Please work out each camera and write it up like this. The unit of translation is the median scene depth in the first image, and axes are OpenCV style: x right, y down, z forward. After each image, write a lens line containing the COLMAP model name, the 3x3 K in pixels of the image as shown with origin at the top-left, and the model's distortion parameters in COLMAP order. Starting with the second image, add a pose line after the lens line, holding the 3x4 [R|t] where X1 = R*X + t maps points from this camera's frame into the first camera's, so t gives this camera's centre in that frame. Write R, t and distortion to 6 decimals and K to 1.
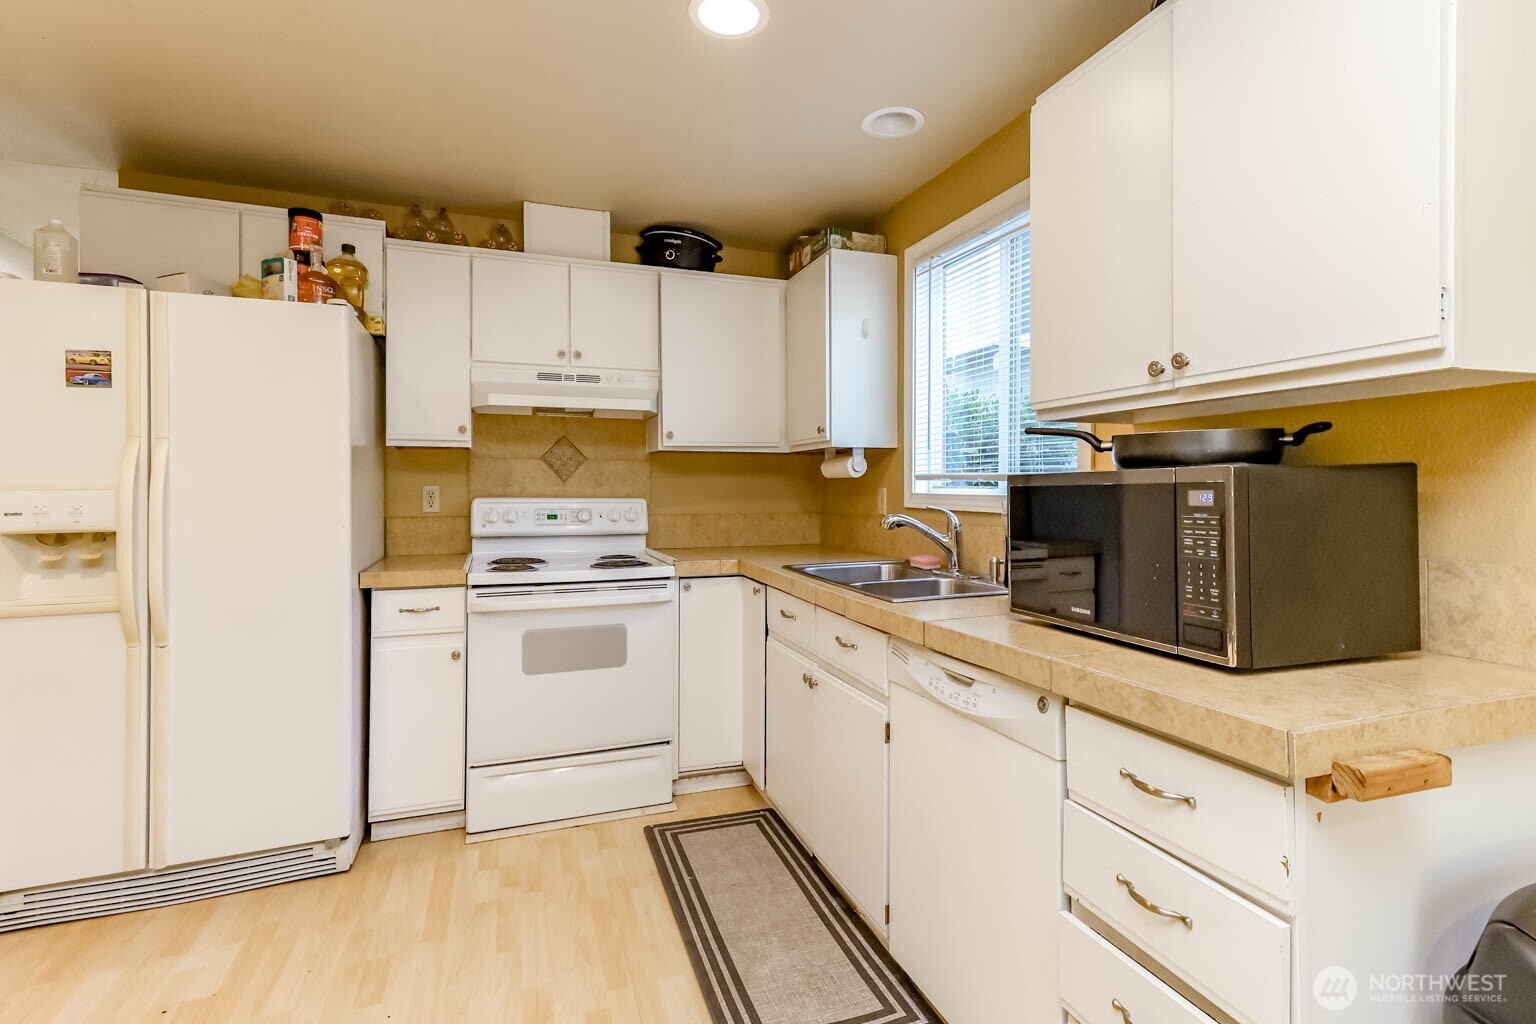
lens RADIAL K [[708.5, 0, 758.8], [0, 708.5, 489.5], [0, 0, 1]] dist [0.020955, -0.000044]
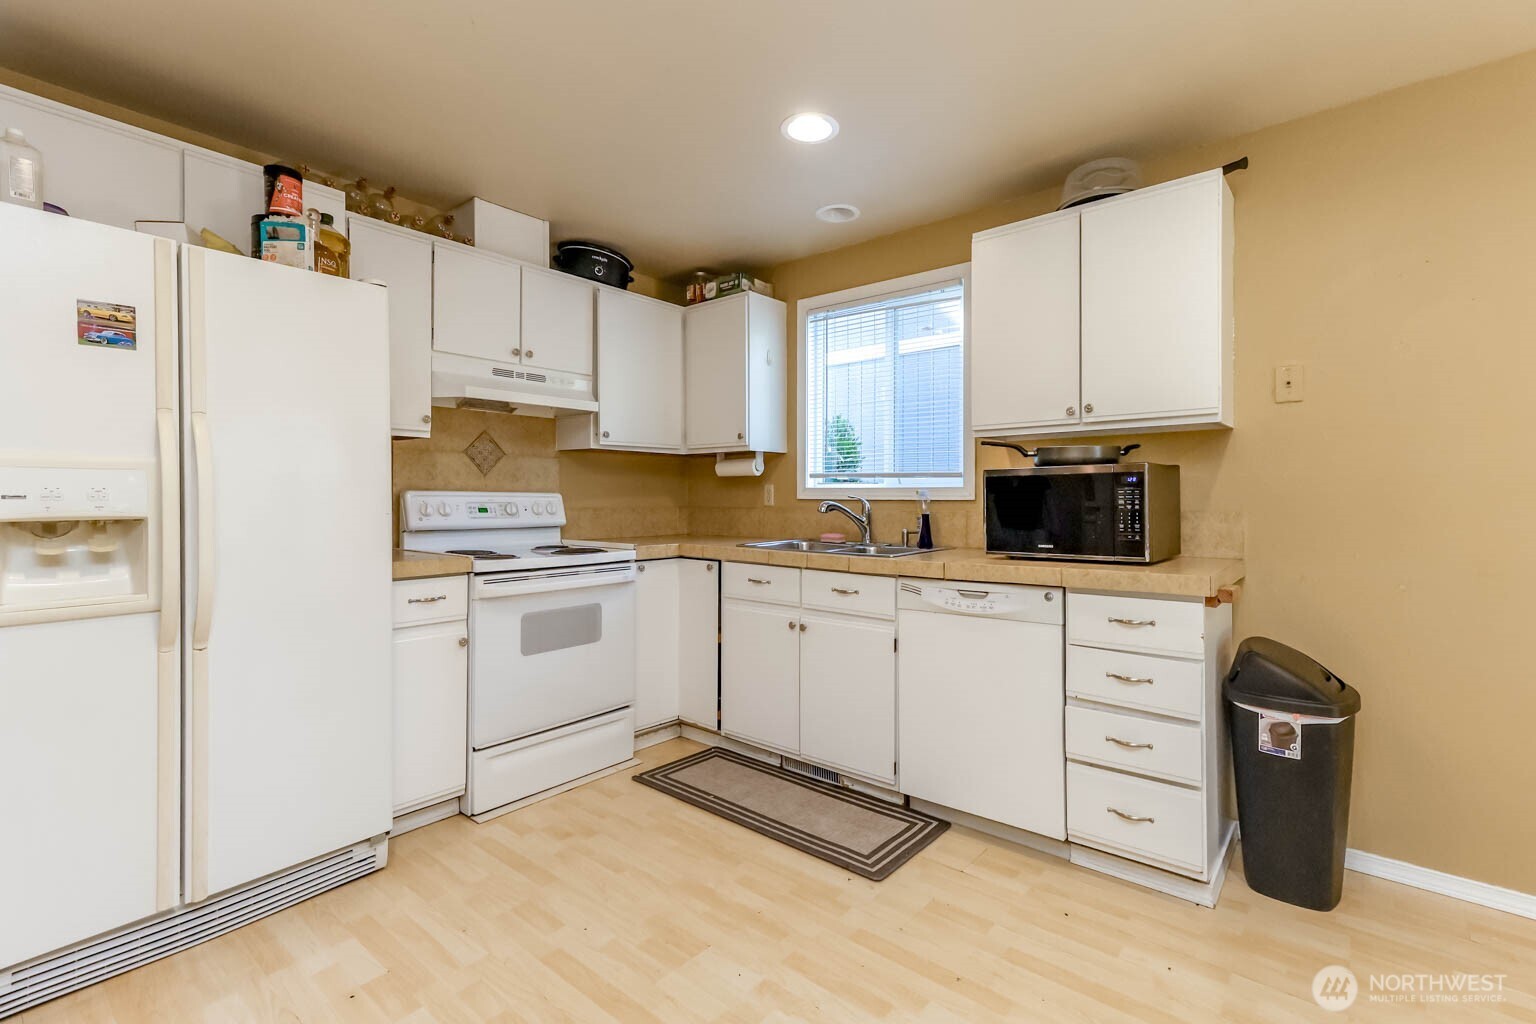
lens RADIAL K [[686.2, 0, 775.8], [0, 686.2, 496.5], [0, 0, 1]] dist [0.021042, 0.000008]
pose [[0.866652, 0.000737, 0.498912, -0.484016], [0.000973, 0.999995, -0.003168, 0.026263], [-0.498911, 0.003231, 0.866647, -0.069201]]
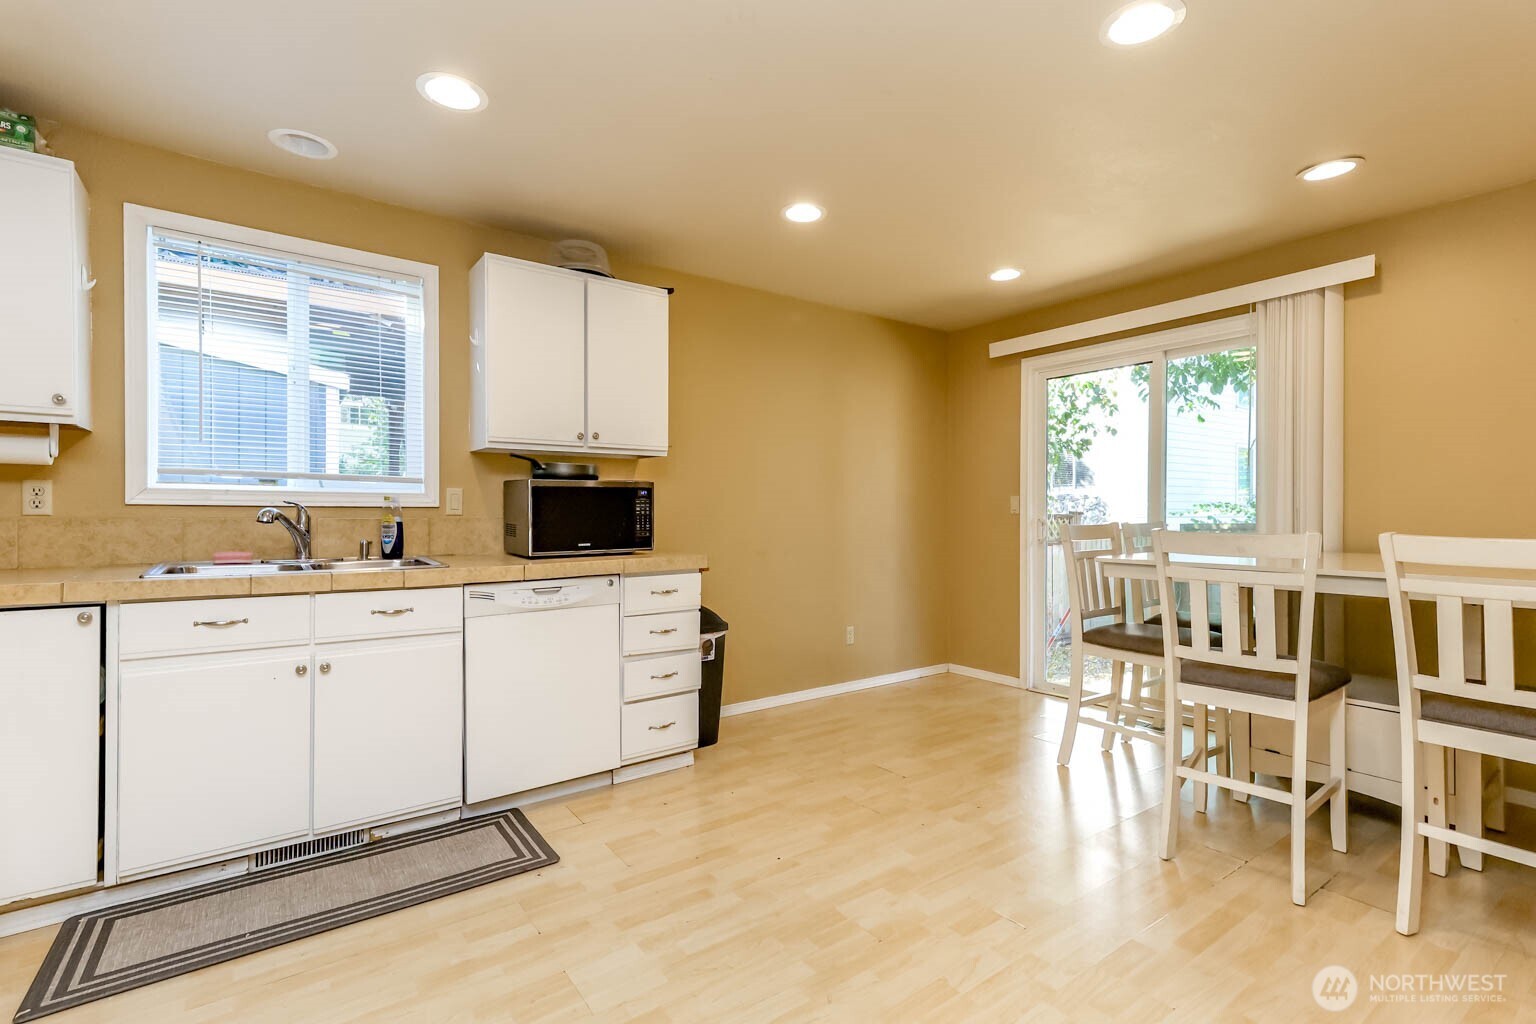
lens RADIAL K [[693.9, 0, 753.6], [0, 693.9, 511.0], [0, 0, 1]] dist [0.015184, 0.000102]
pose [[-0.246458, -0.004423, 0.969143, -0.857708], [-0.004266, 0.999985, 0.003479, 0.029251], [-0.969144, -0.003277, -0.246473, 0.510060]]
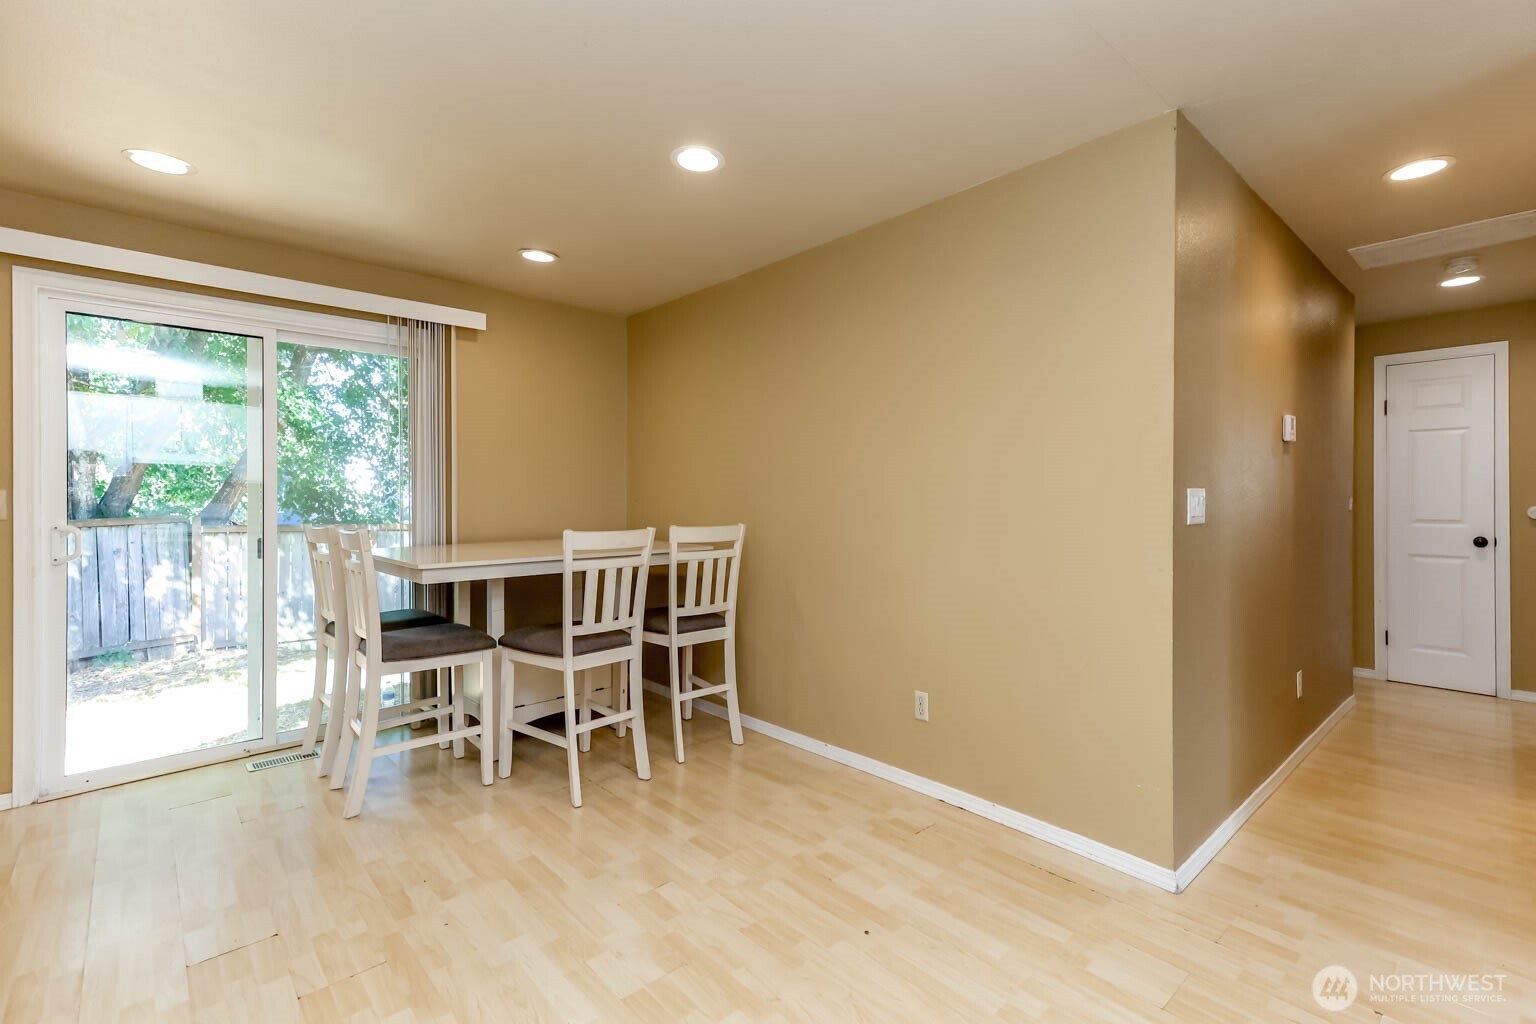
lens RADIAL K [[724.4, 0, 773.0], [0, 724.4, 520.7], [0, 0, 1]] dist [0.037453, 0.000213]
pose [[-0.928578, 0.010542, -0.370987, -0.086662], [0.000587, 0.999637, 0.026937, 0.010650], [0.371136, 0.024795, -0.928247, 0.872171]]
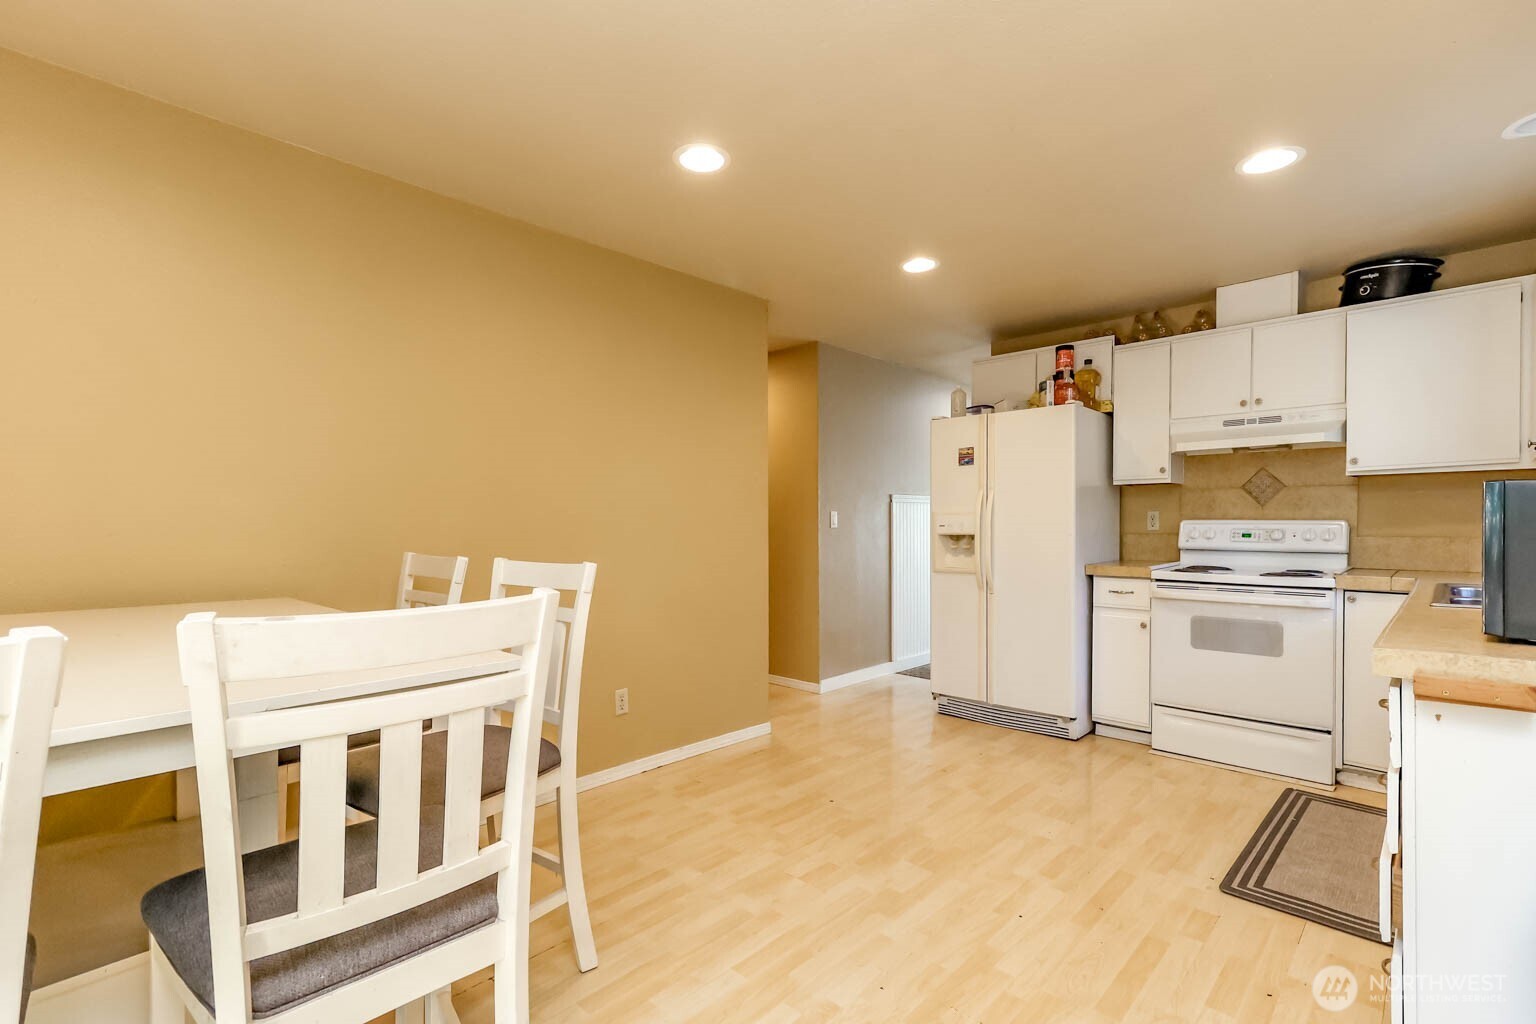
lens RADIAL K [[699.3, 0, 815.2], [0, 699.3, 536.1], [0, 0, 1]] dist [0.000581, 0.008196]
pose [[0.488120, 0.016084, -0.872628, 0.459455], [0.003931, 0.999780, 0.020627, 0.014062], [0.872768, -0.013499, 0.487949, -0.271758]]
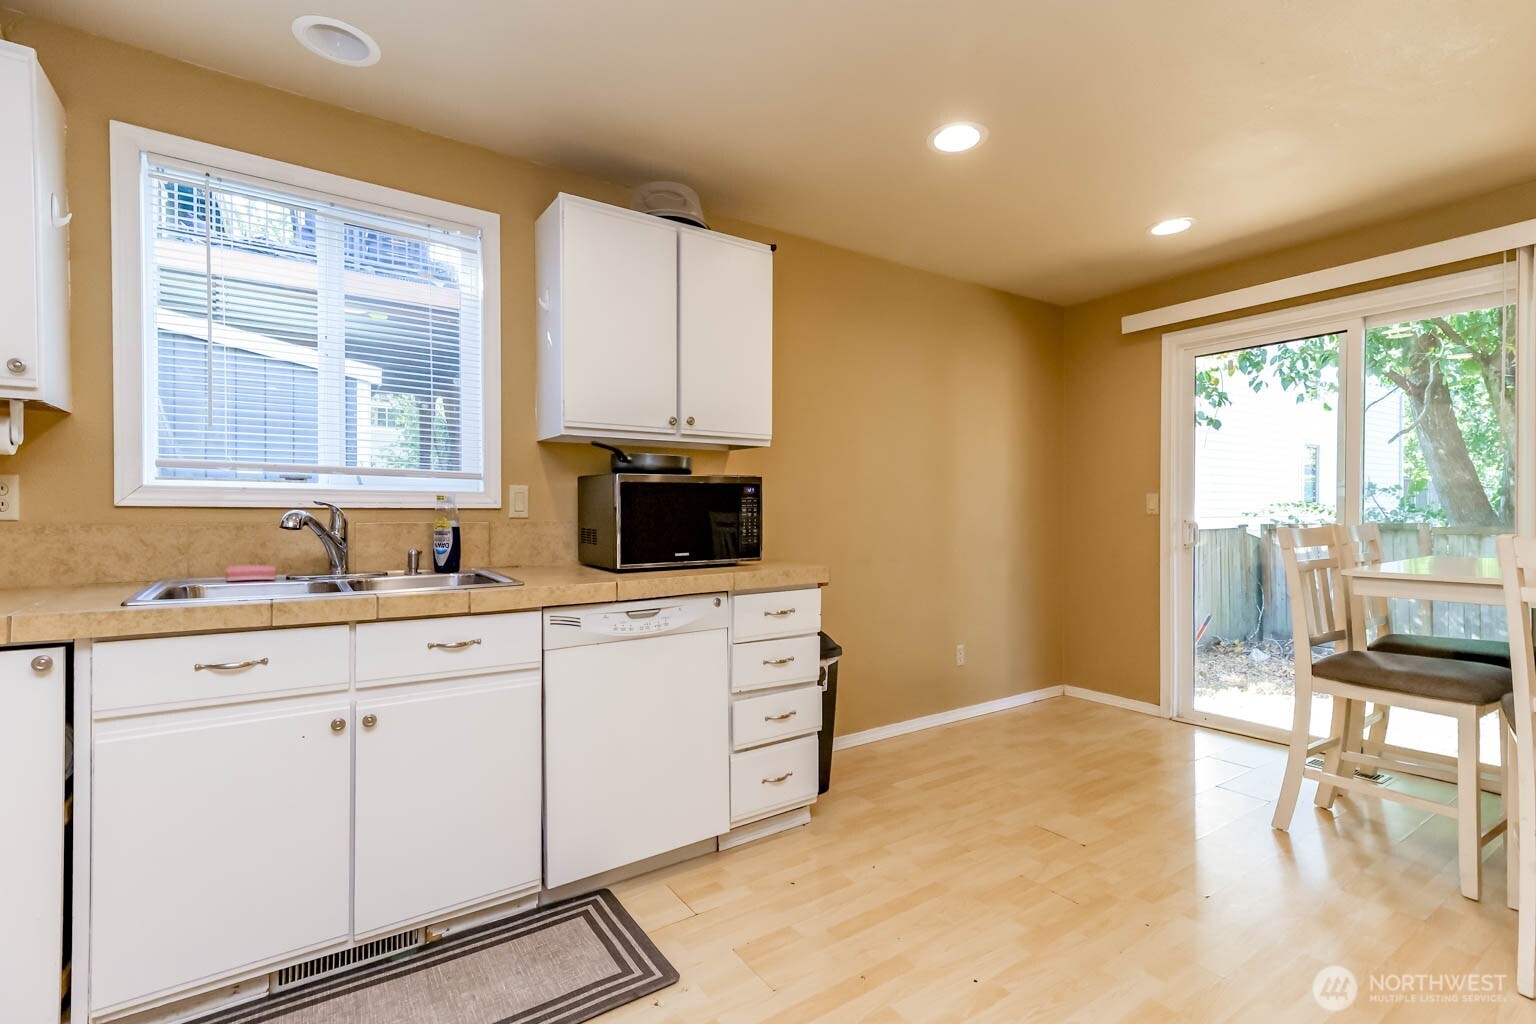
lens RADIAL K [[693.2, 0, 768.0], [0, 693.2, 512.0], [0, 0, 1]] dist [0.014626, 0.000349]
pose [[-0.233314, -0.004344, 0.972392, -0.624817], [-0.001401, 0.999990, 0.004131, 0.029317], [-0.972400, -0.000399, -0.233318, 0.594881]]
